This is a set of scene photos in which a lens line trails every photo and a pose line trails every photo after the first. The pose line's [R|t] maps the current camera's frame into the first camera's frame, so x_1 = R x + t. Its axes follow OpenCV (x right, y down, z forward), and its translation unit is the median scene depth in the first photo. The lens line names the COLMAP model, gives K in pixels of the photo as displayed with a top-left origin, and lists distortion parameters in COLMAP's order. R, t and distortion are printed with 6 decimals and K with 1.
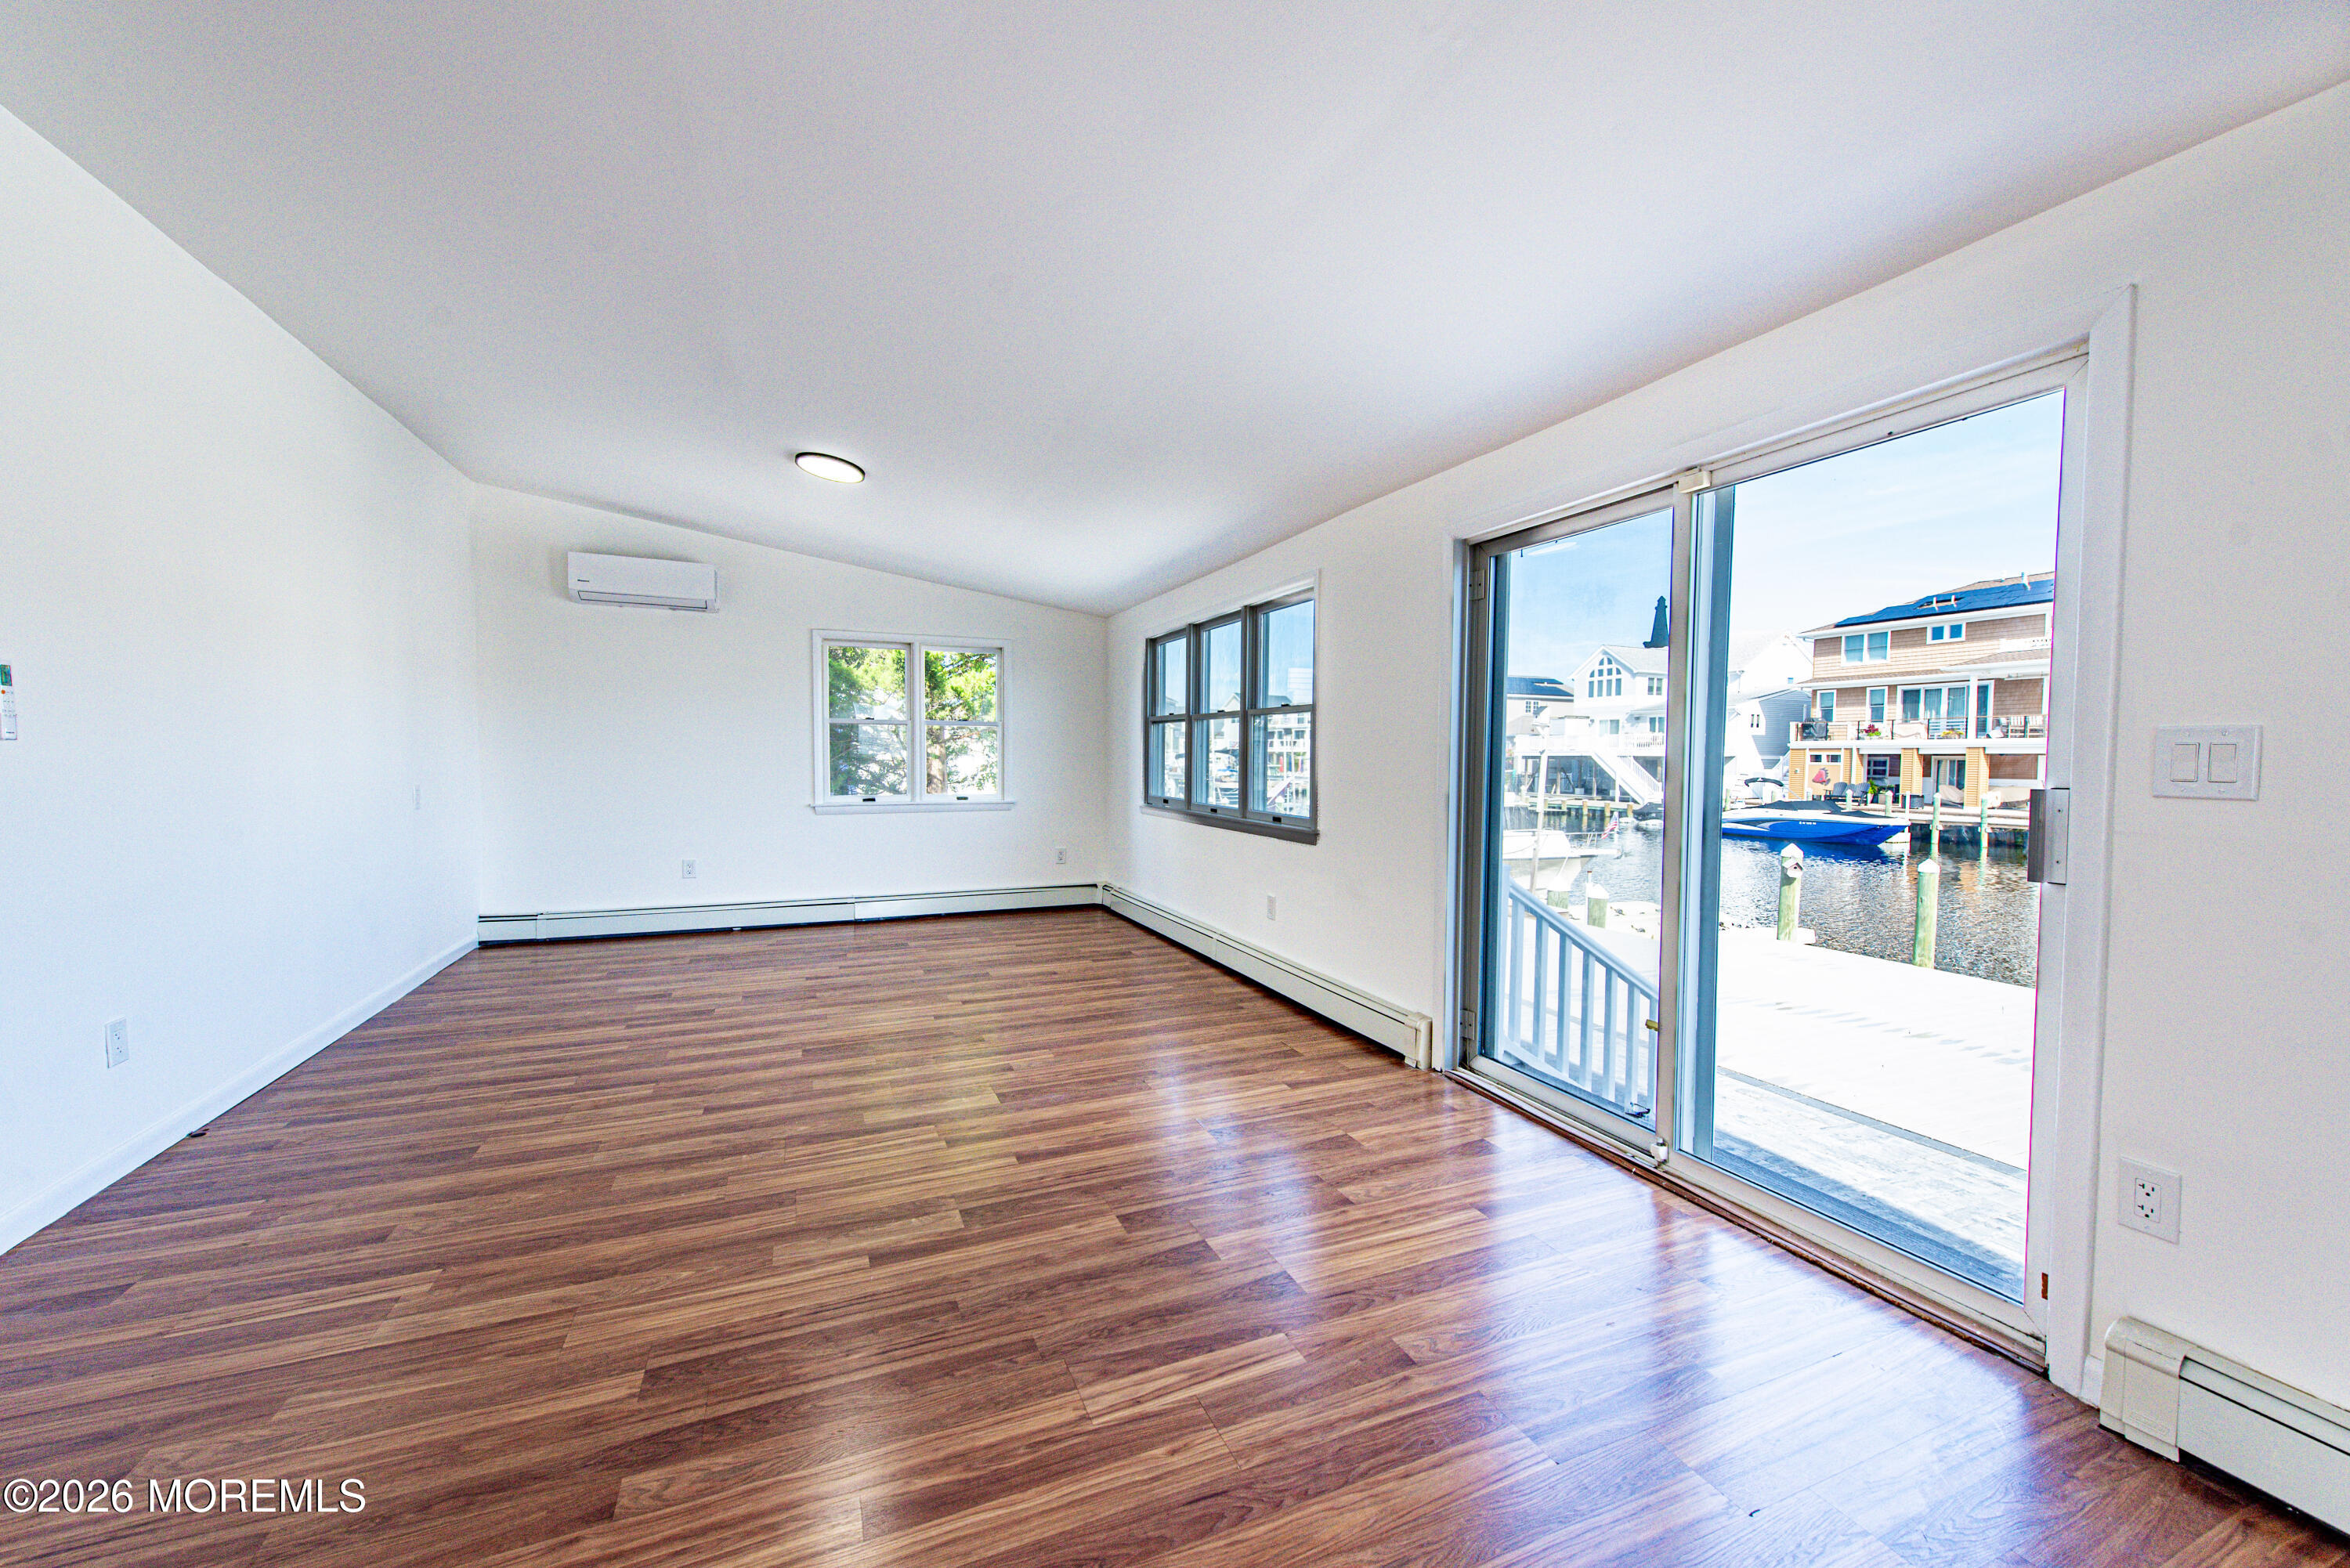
lens RADIAL K [[909.0, 0, 1172.0], [0, 909.0, 792.9], [0, 0, 1]] dist [0.018933, -0.008272]
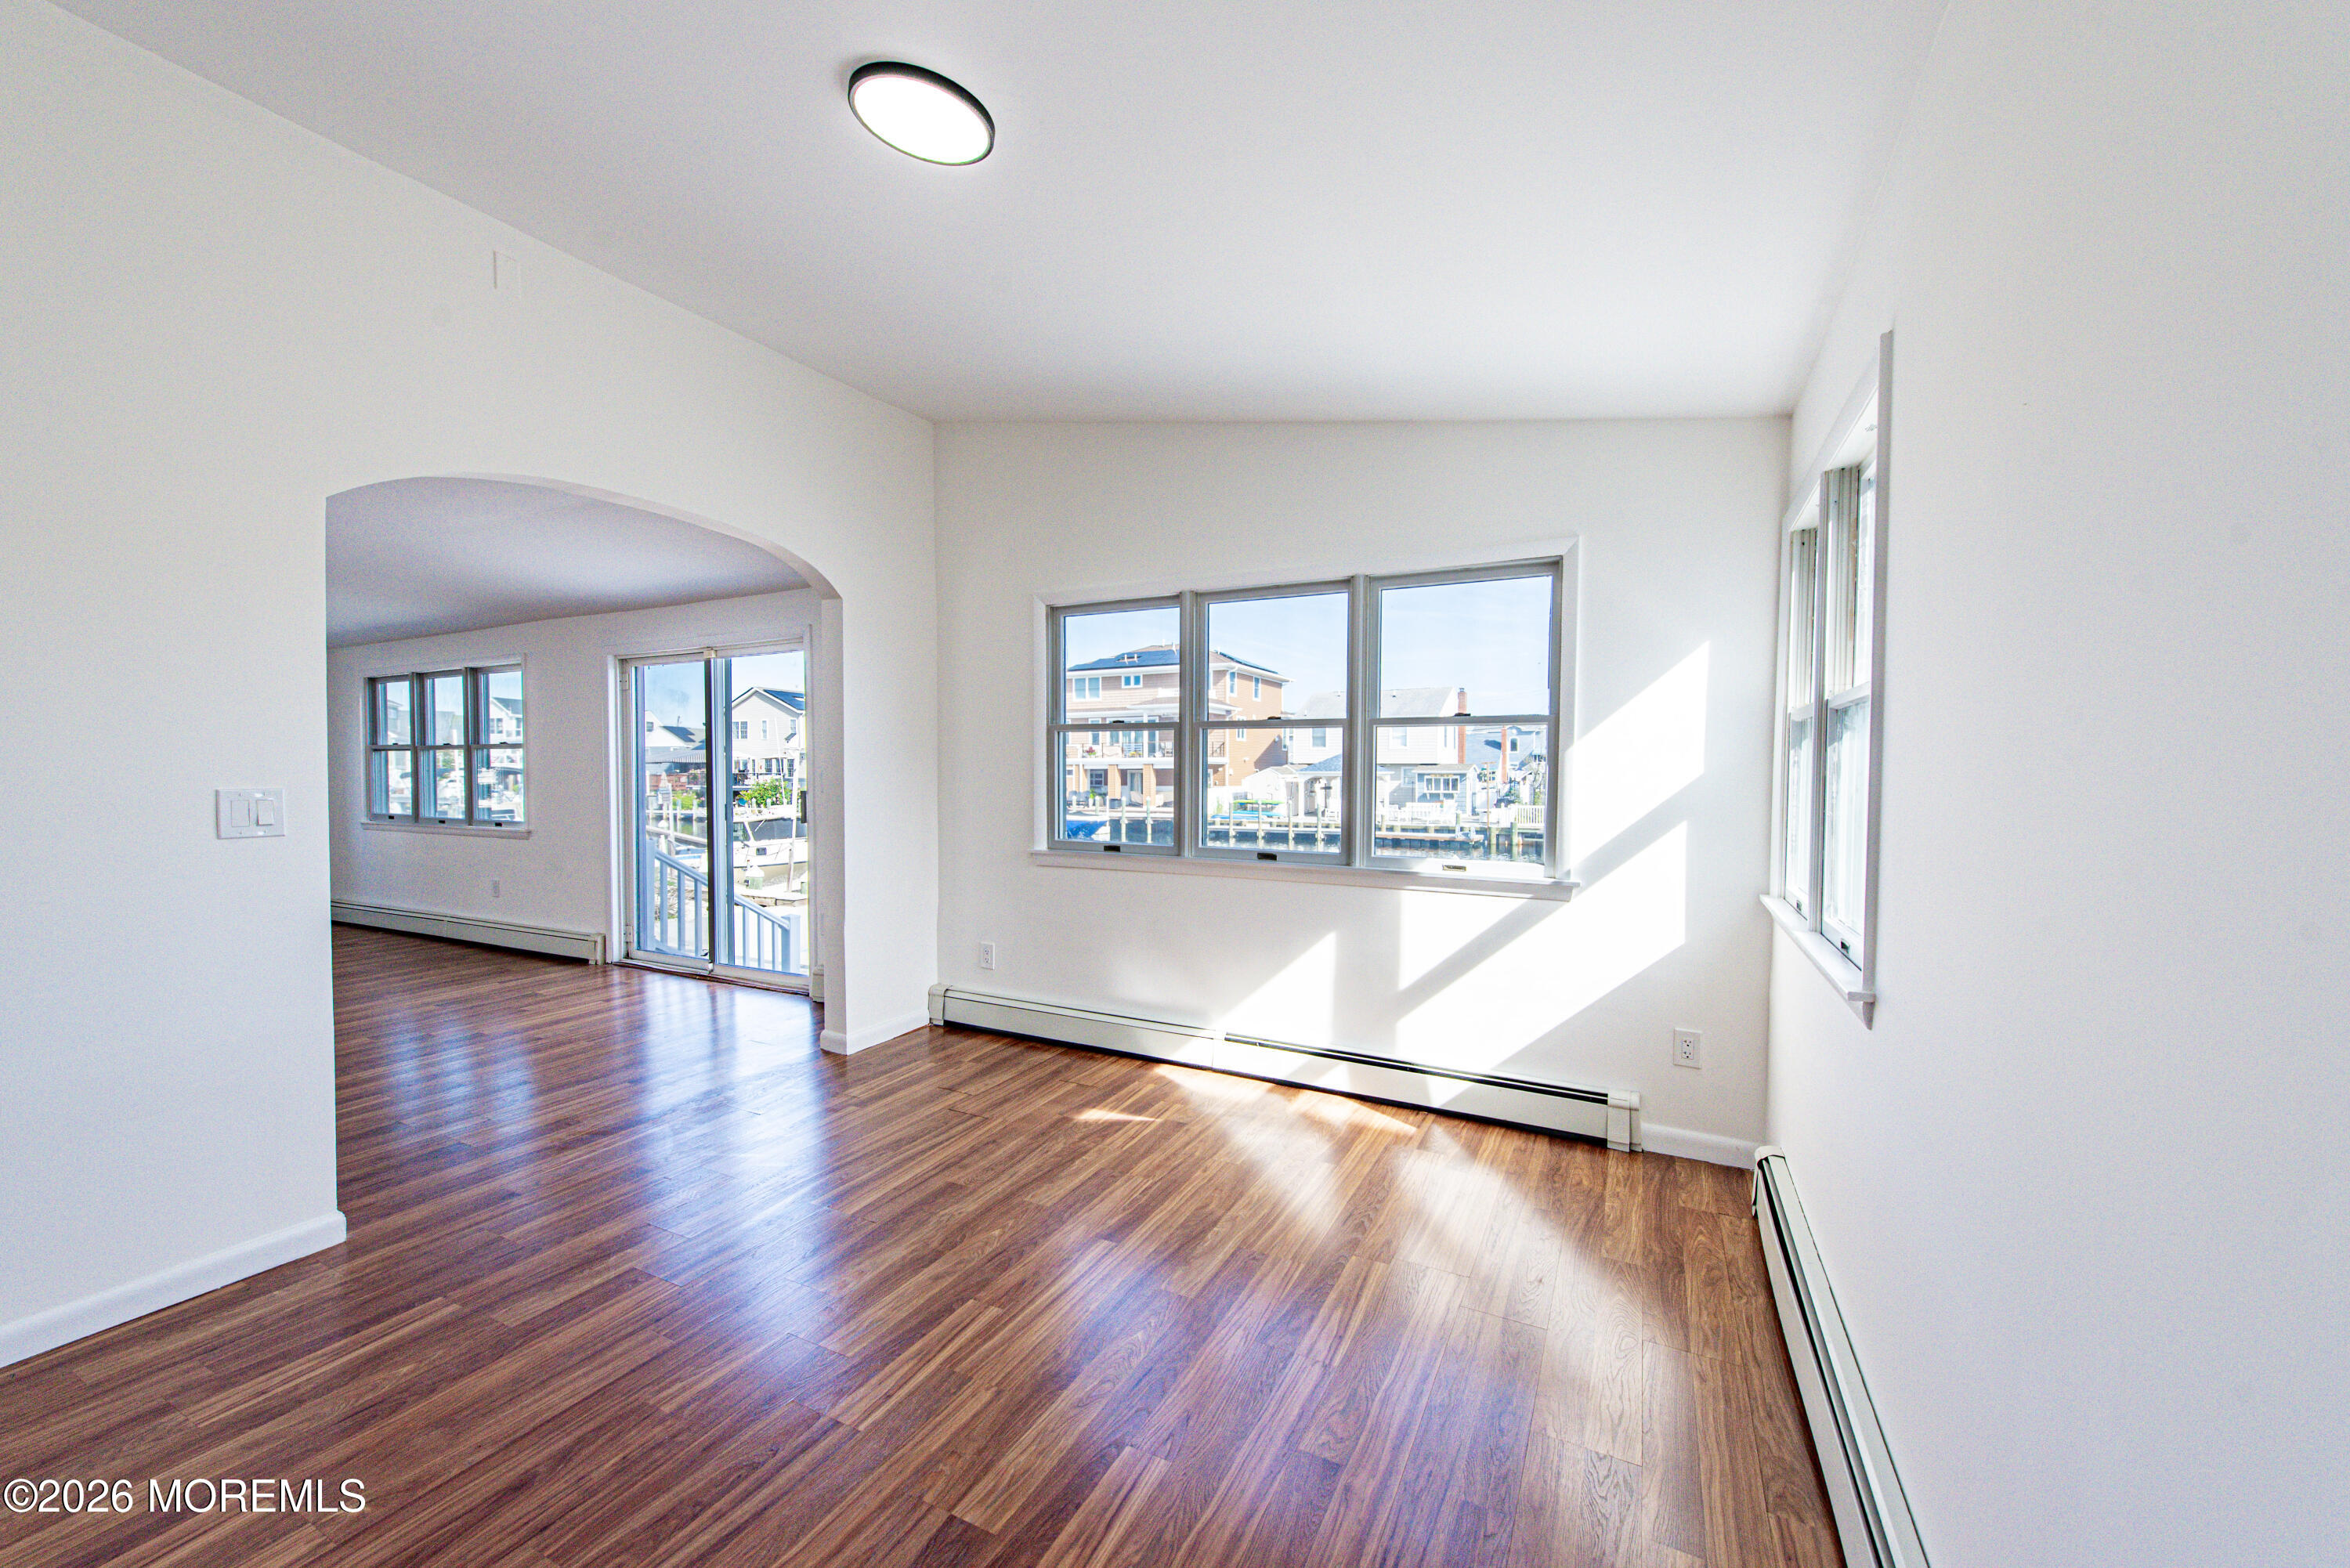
lens RADIAL K [[909.0, 0, 1172.0], [0, 909.0, 792.9], [0, 0, 1]] dist [0.018933, -0.008272]
pose [[0.761465, -0.021200, 0.647860, -0.001002], [0.031763, 0.999485, -0.004626, 0.002684], [-0.647428, 0.024101, 0.761746, -0.097933]]
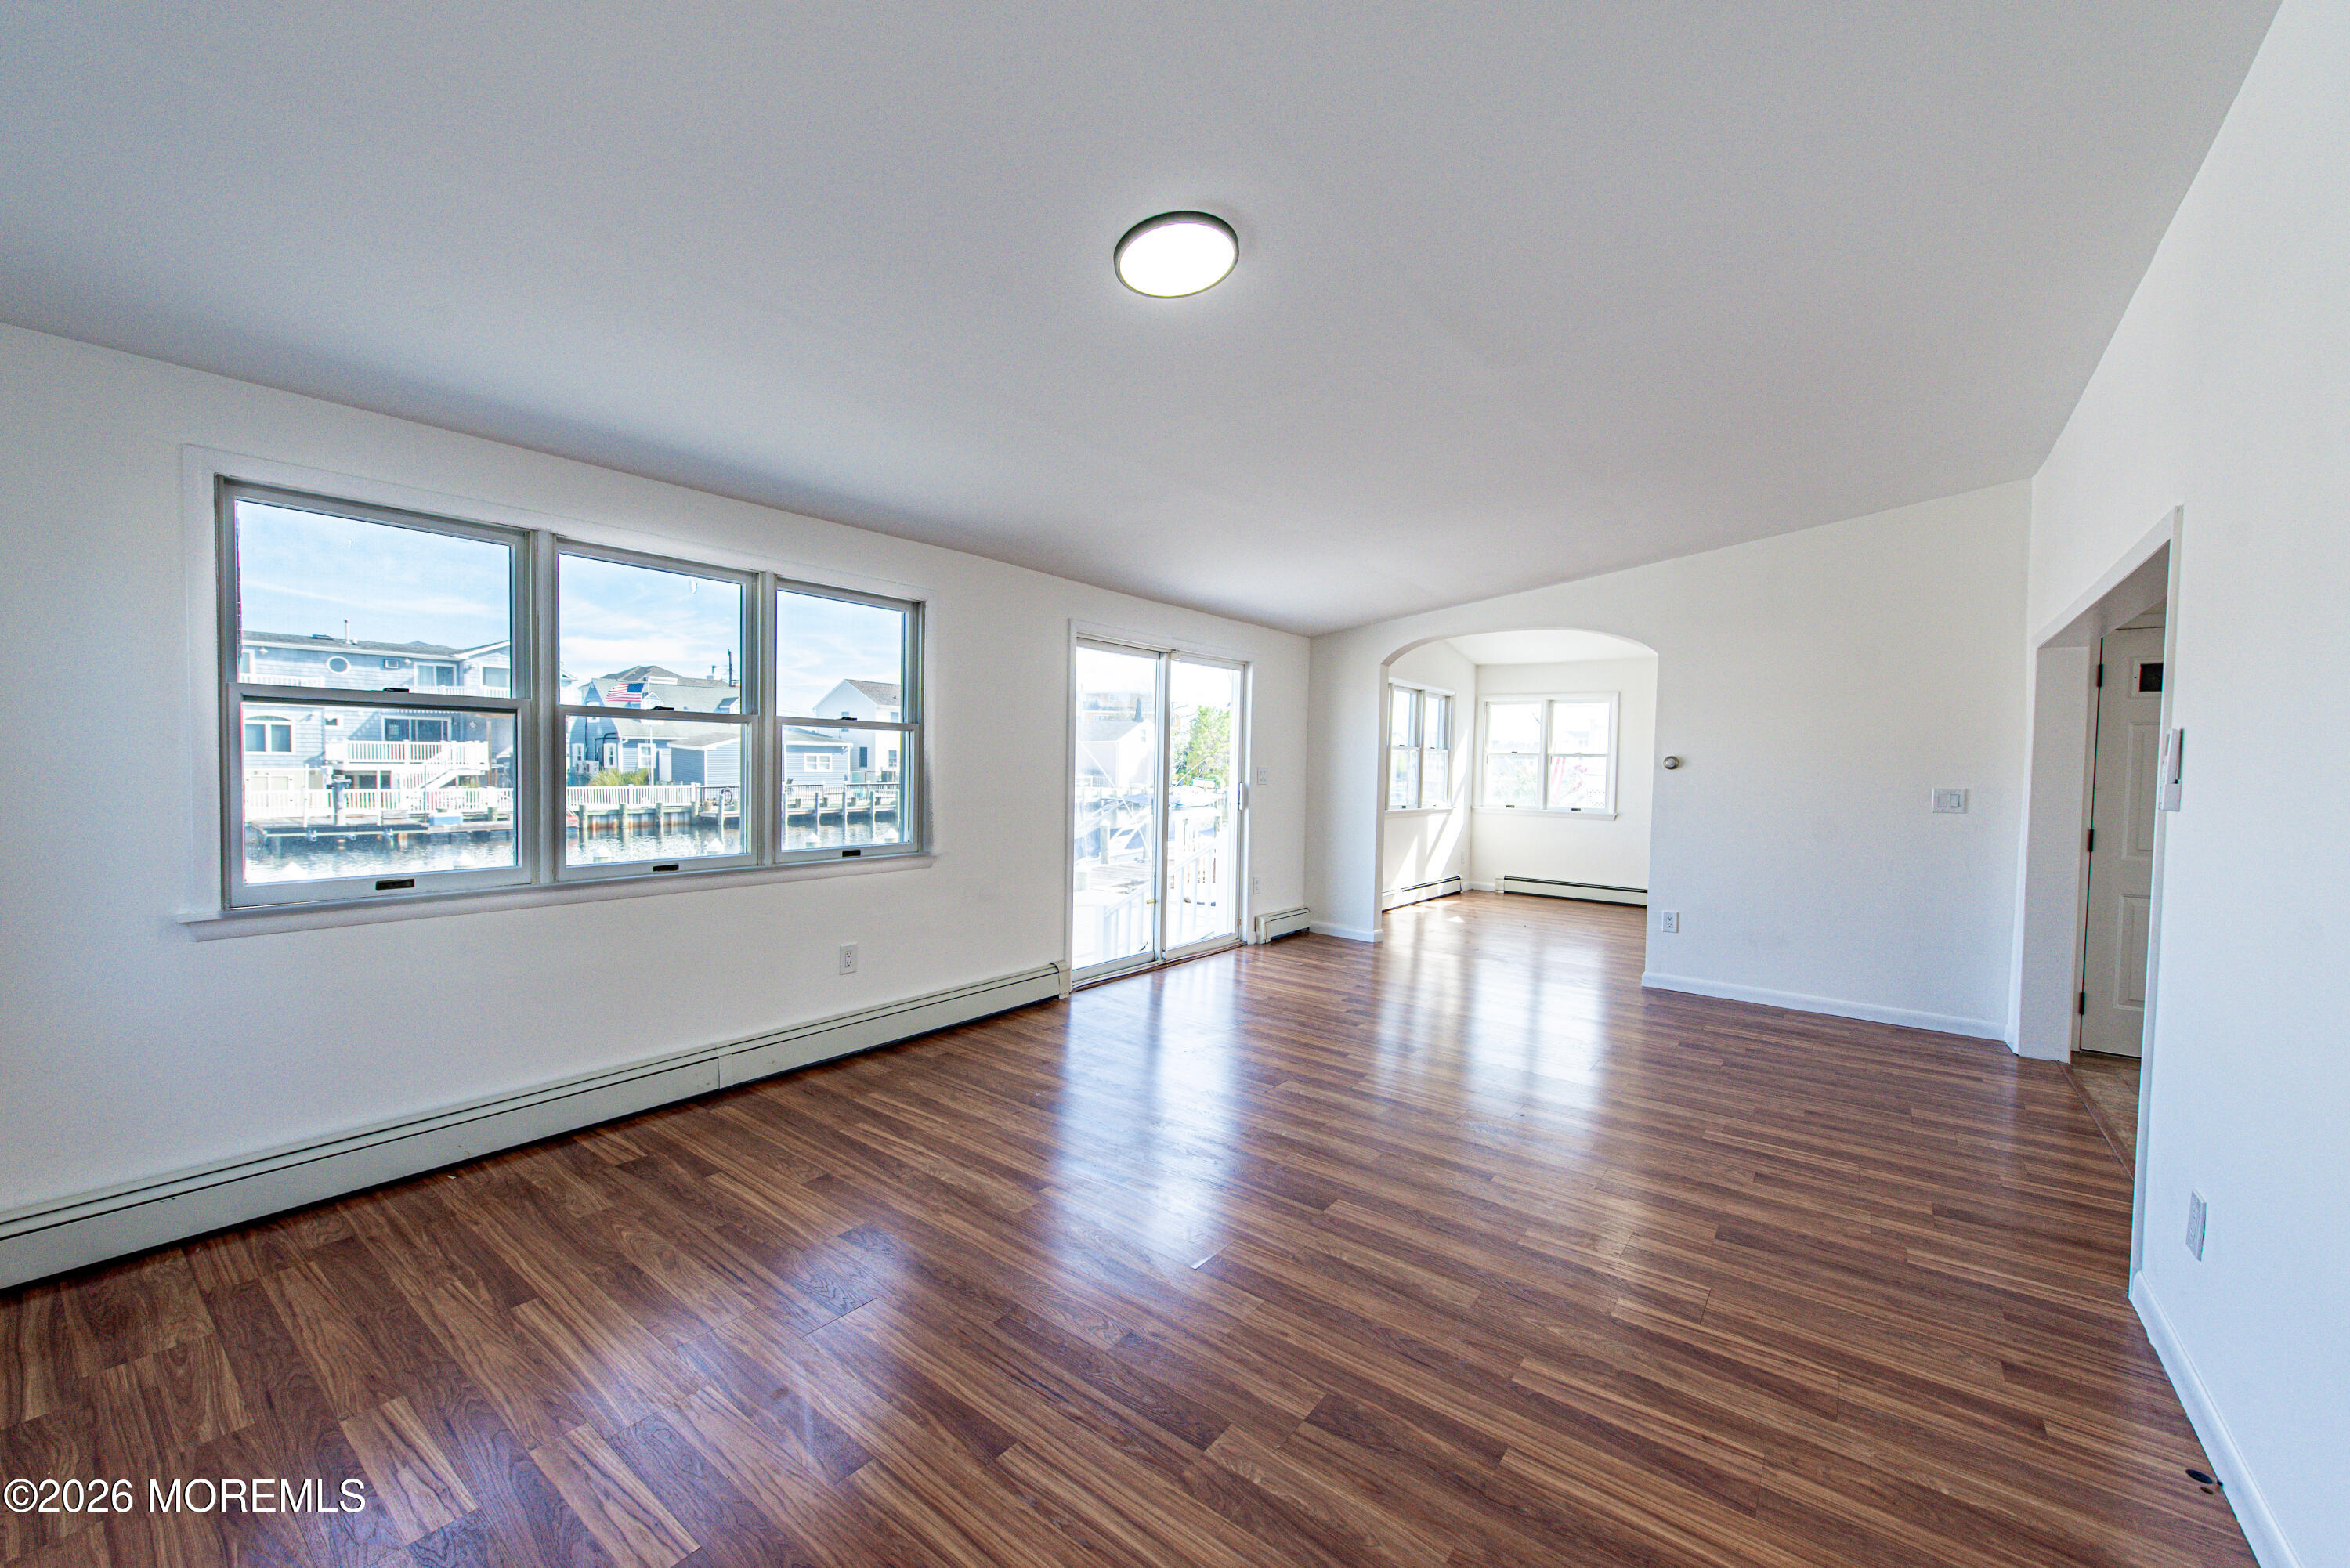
lens RADIAL K [[909.0, 0, 1172.0], [0, 909.0, 792.9], [0, 0, 1]] dist [0.018933, -0.008272]
pose [[-0.503789, -0.045346, 0.862636, -0.104558], [0.015271, 0.997998, 0.061380, -0.010251], [-0.863692, 0.044096, -0.502087, 0.159607]]
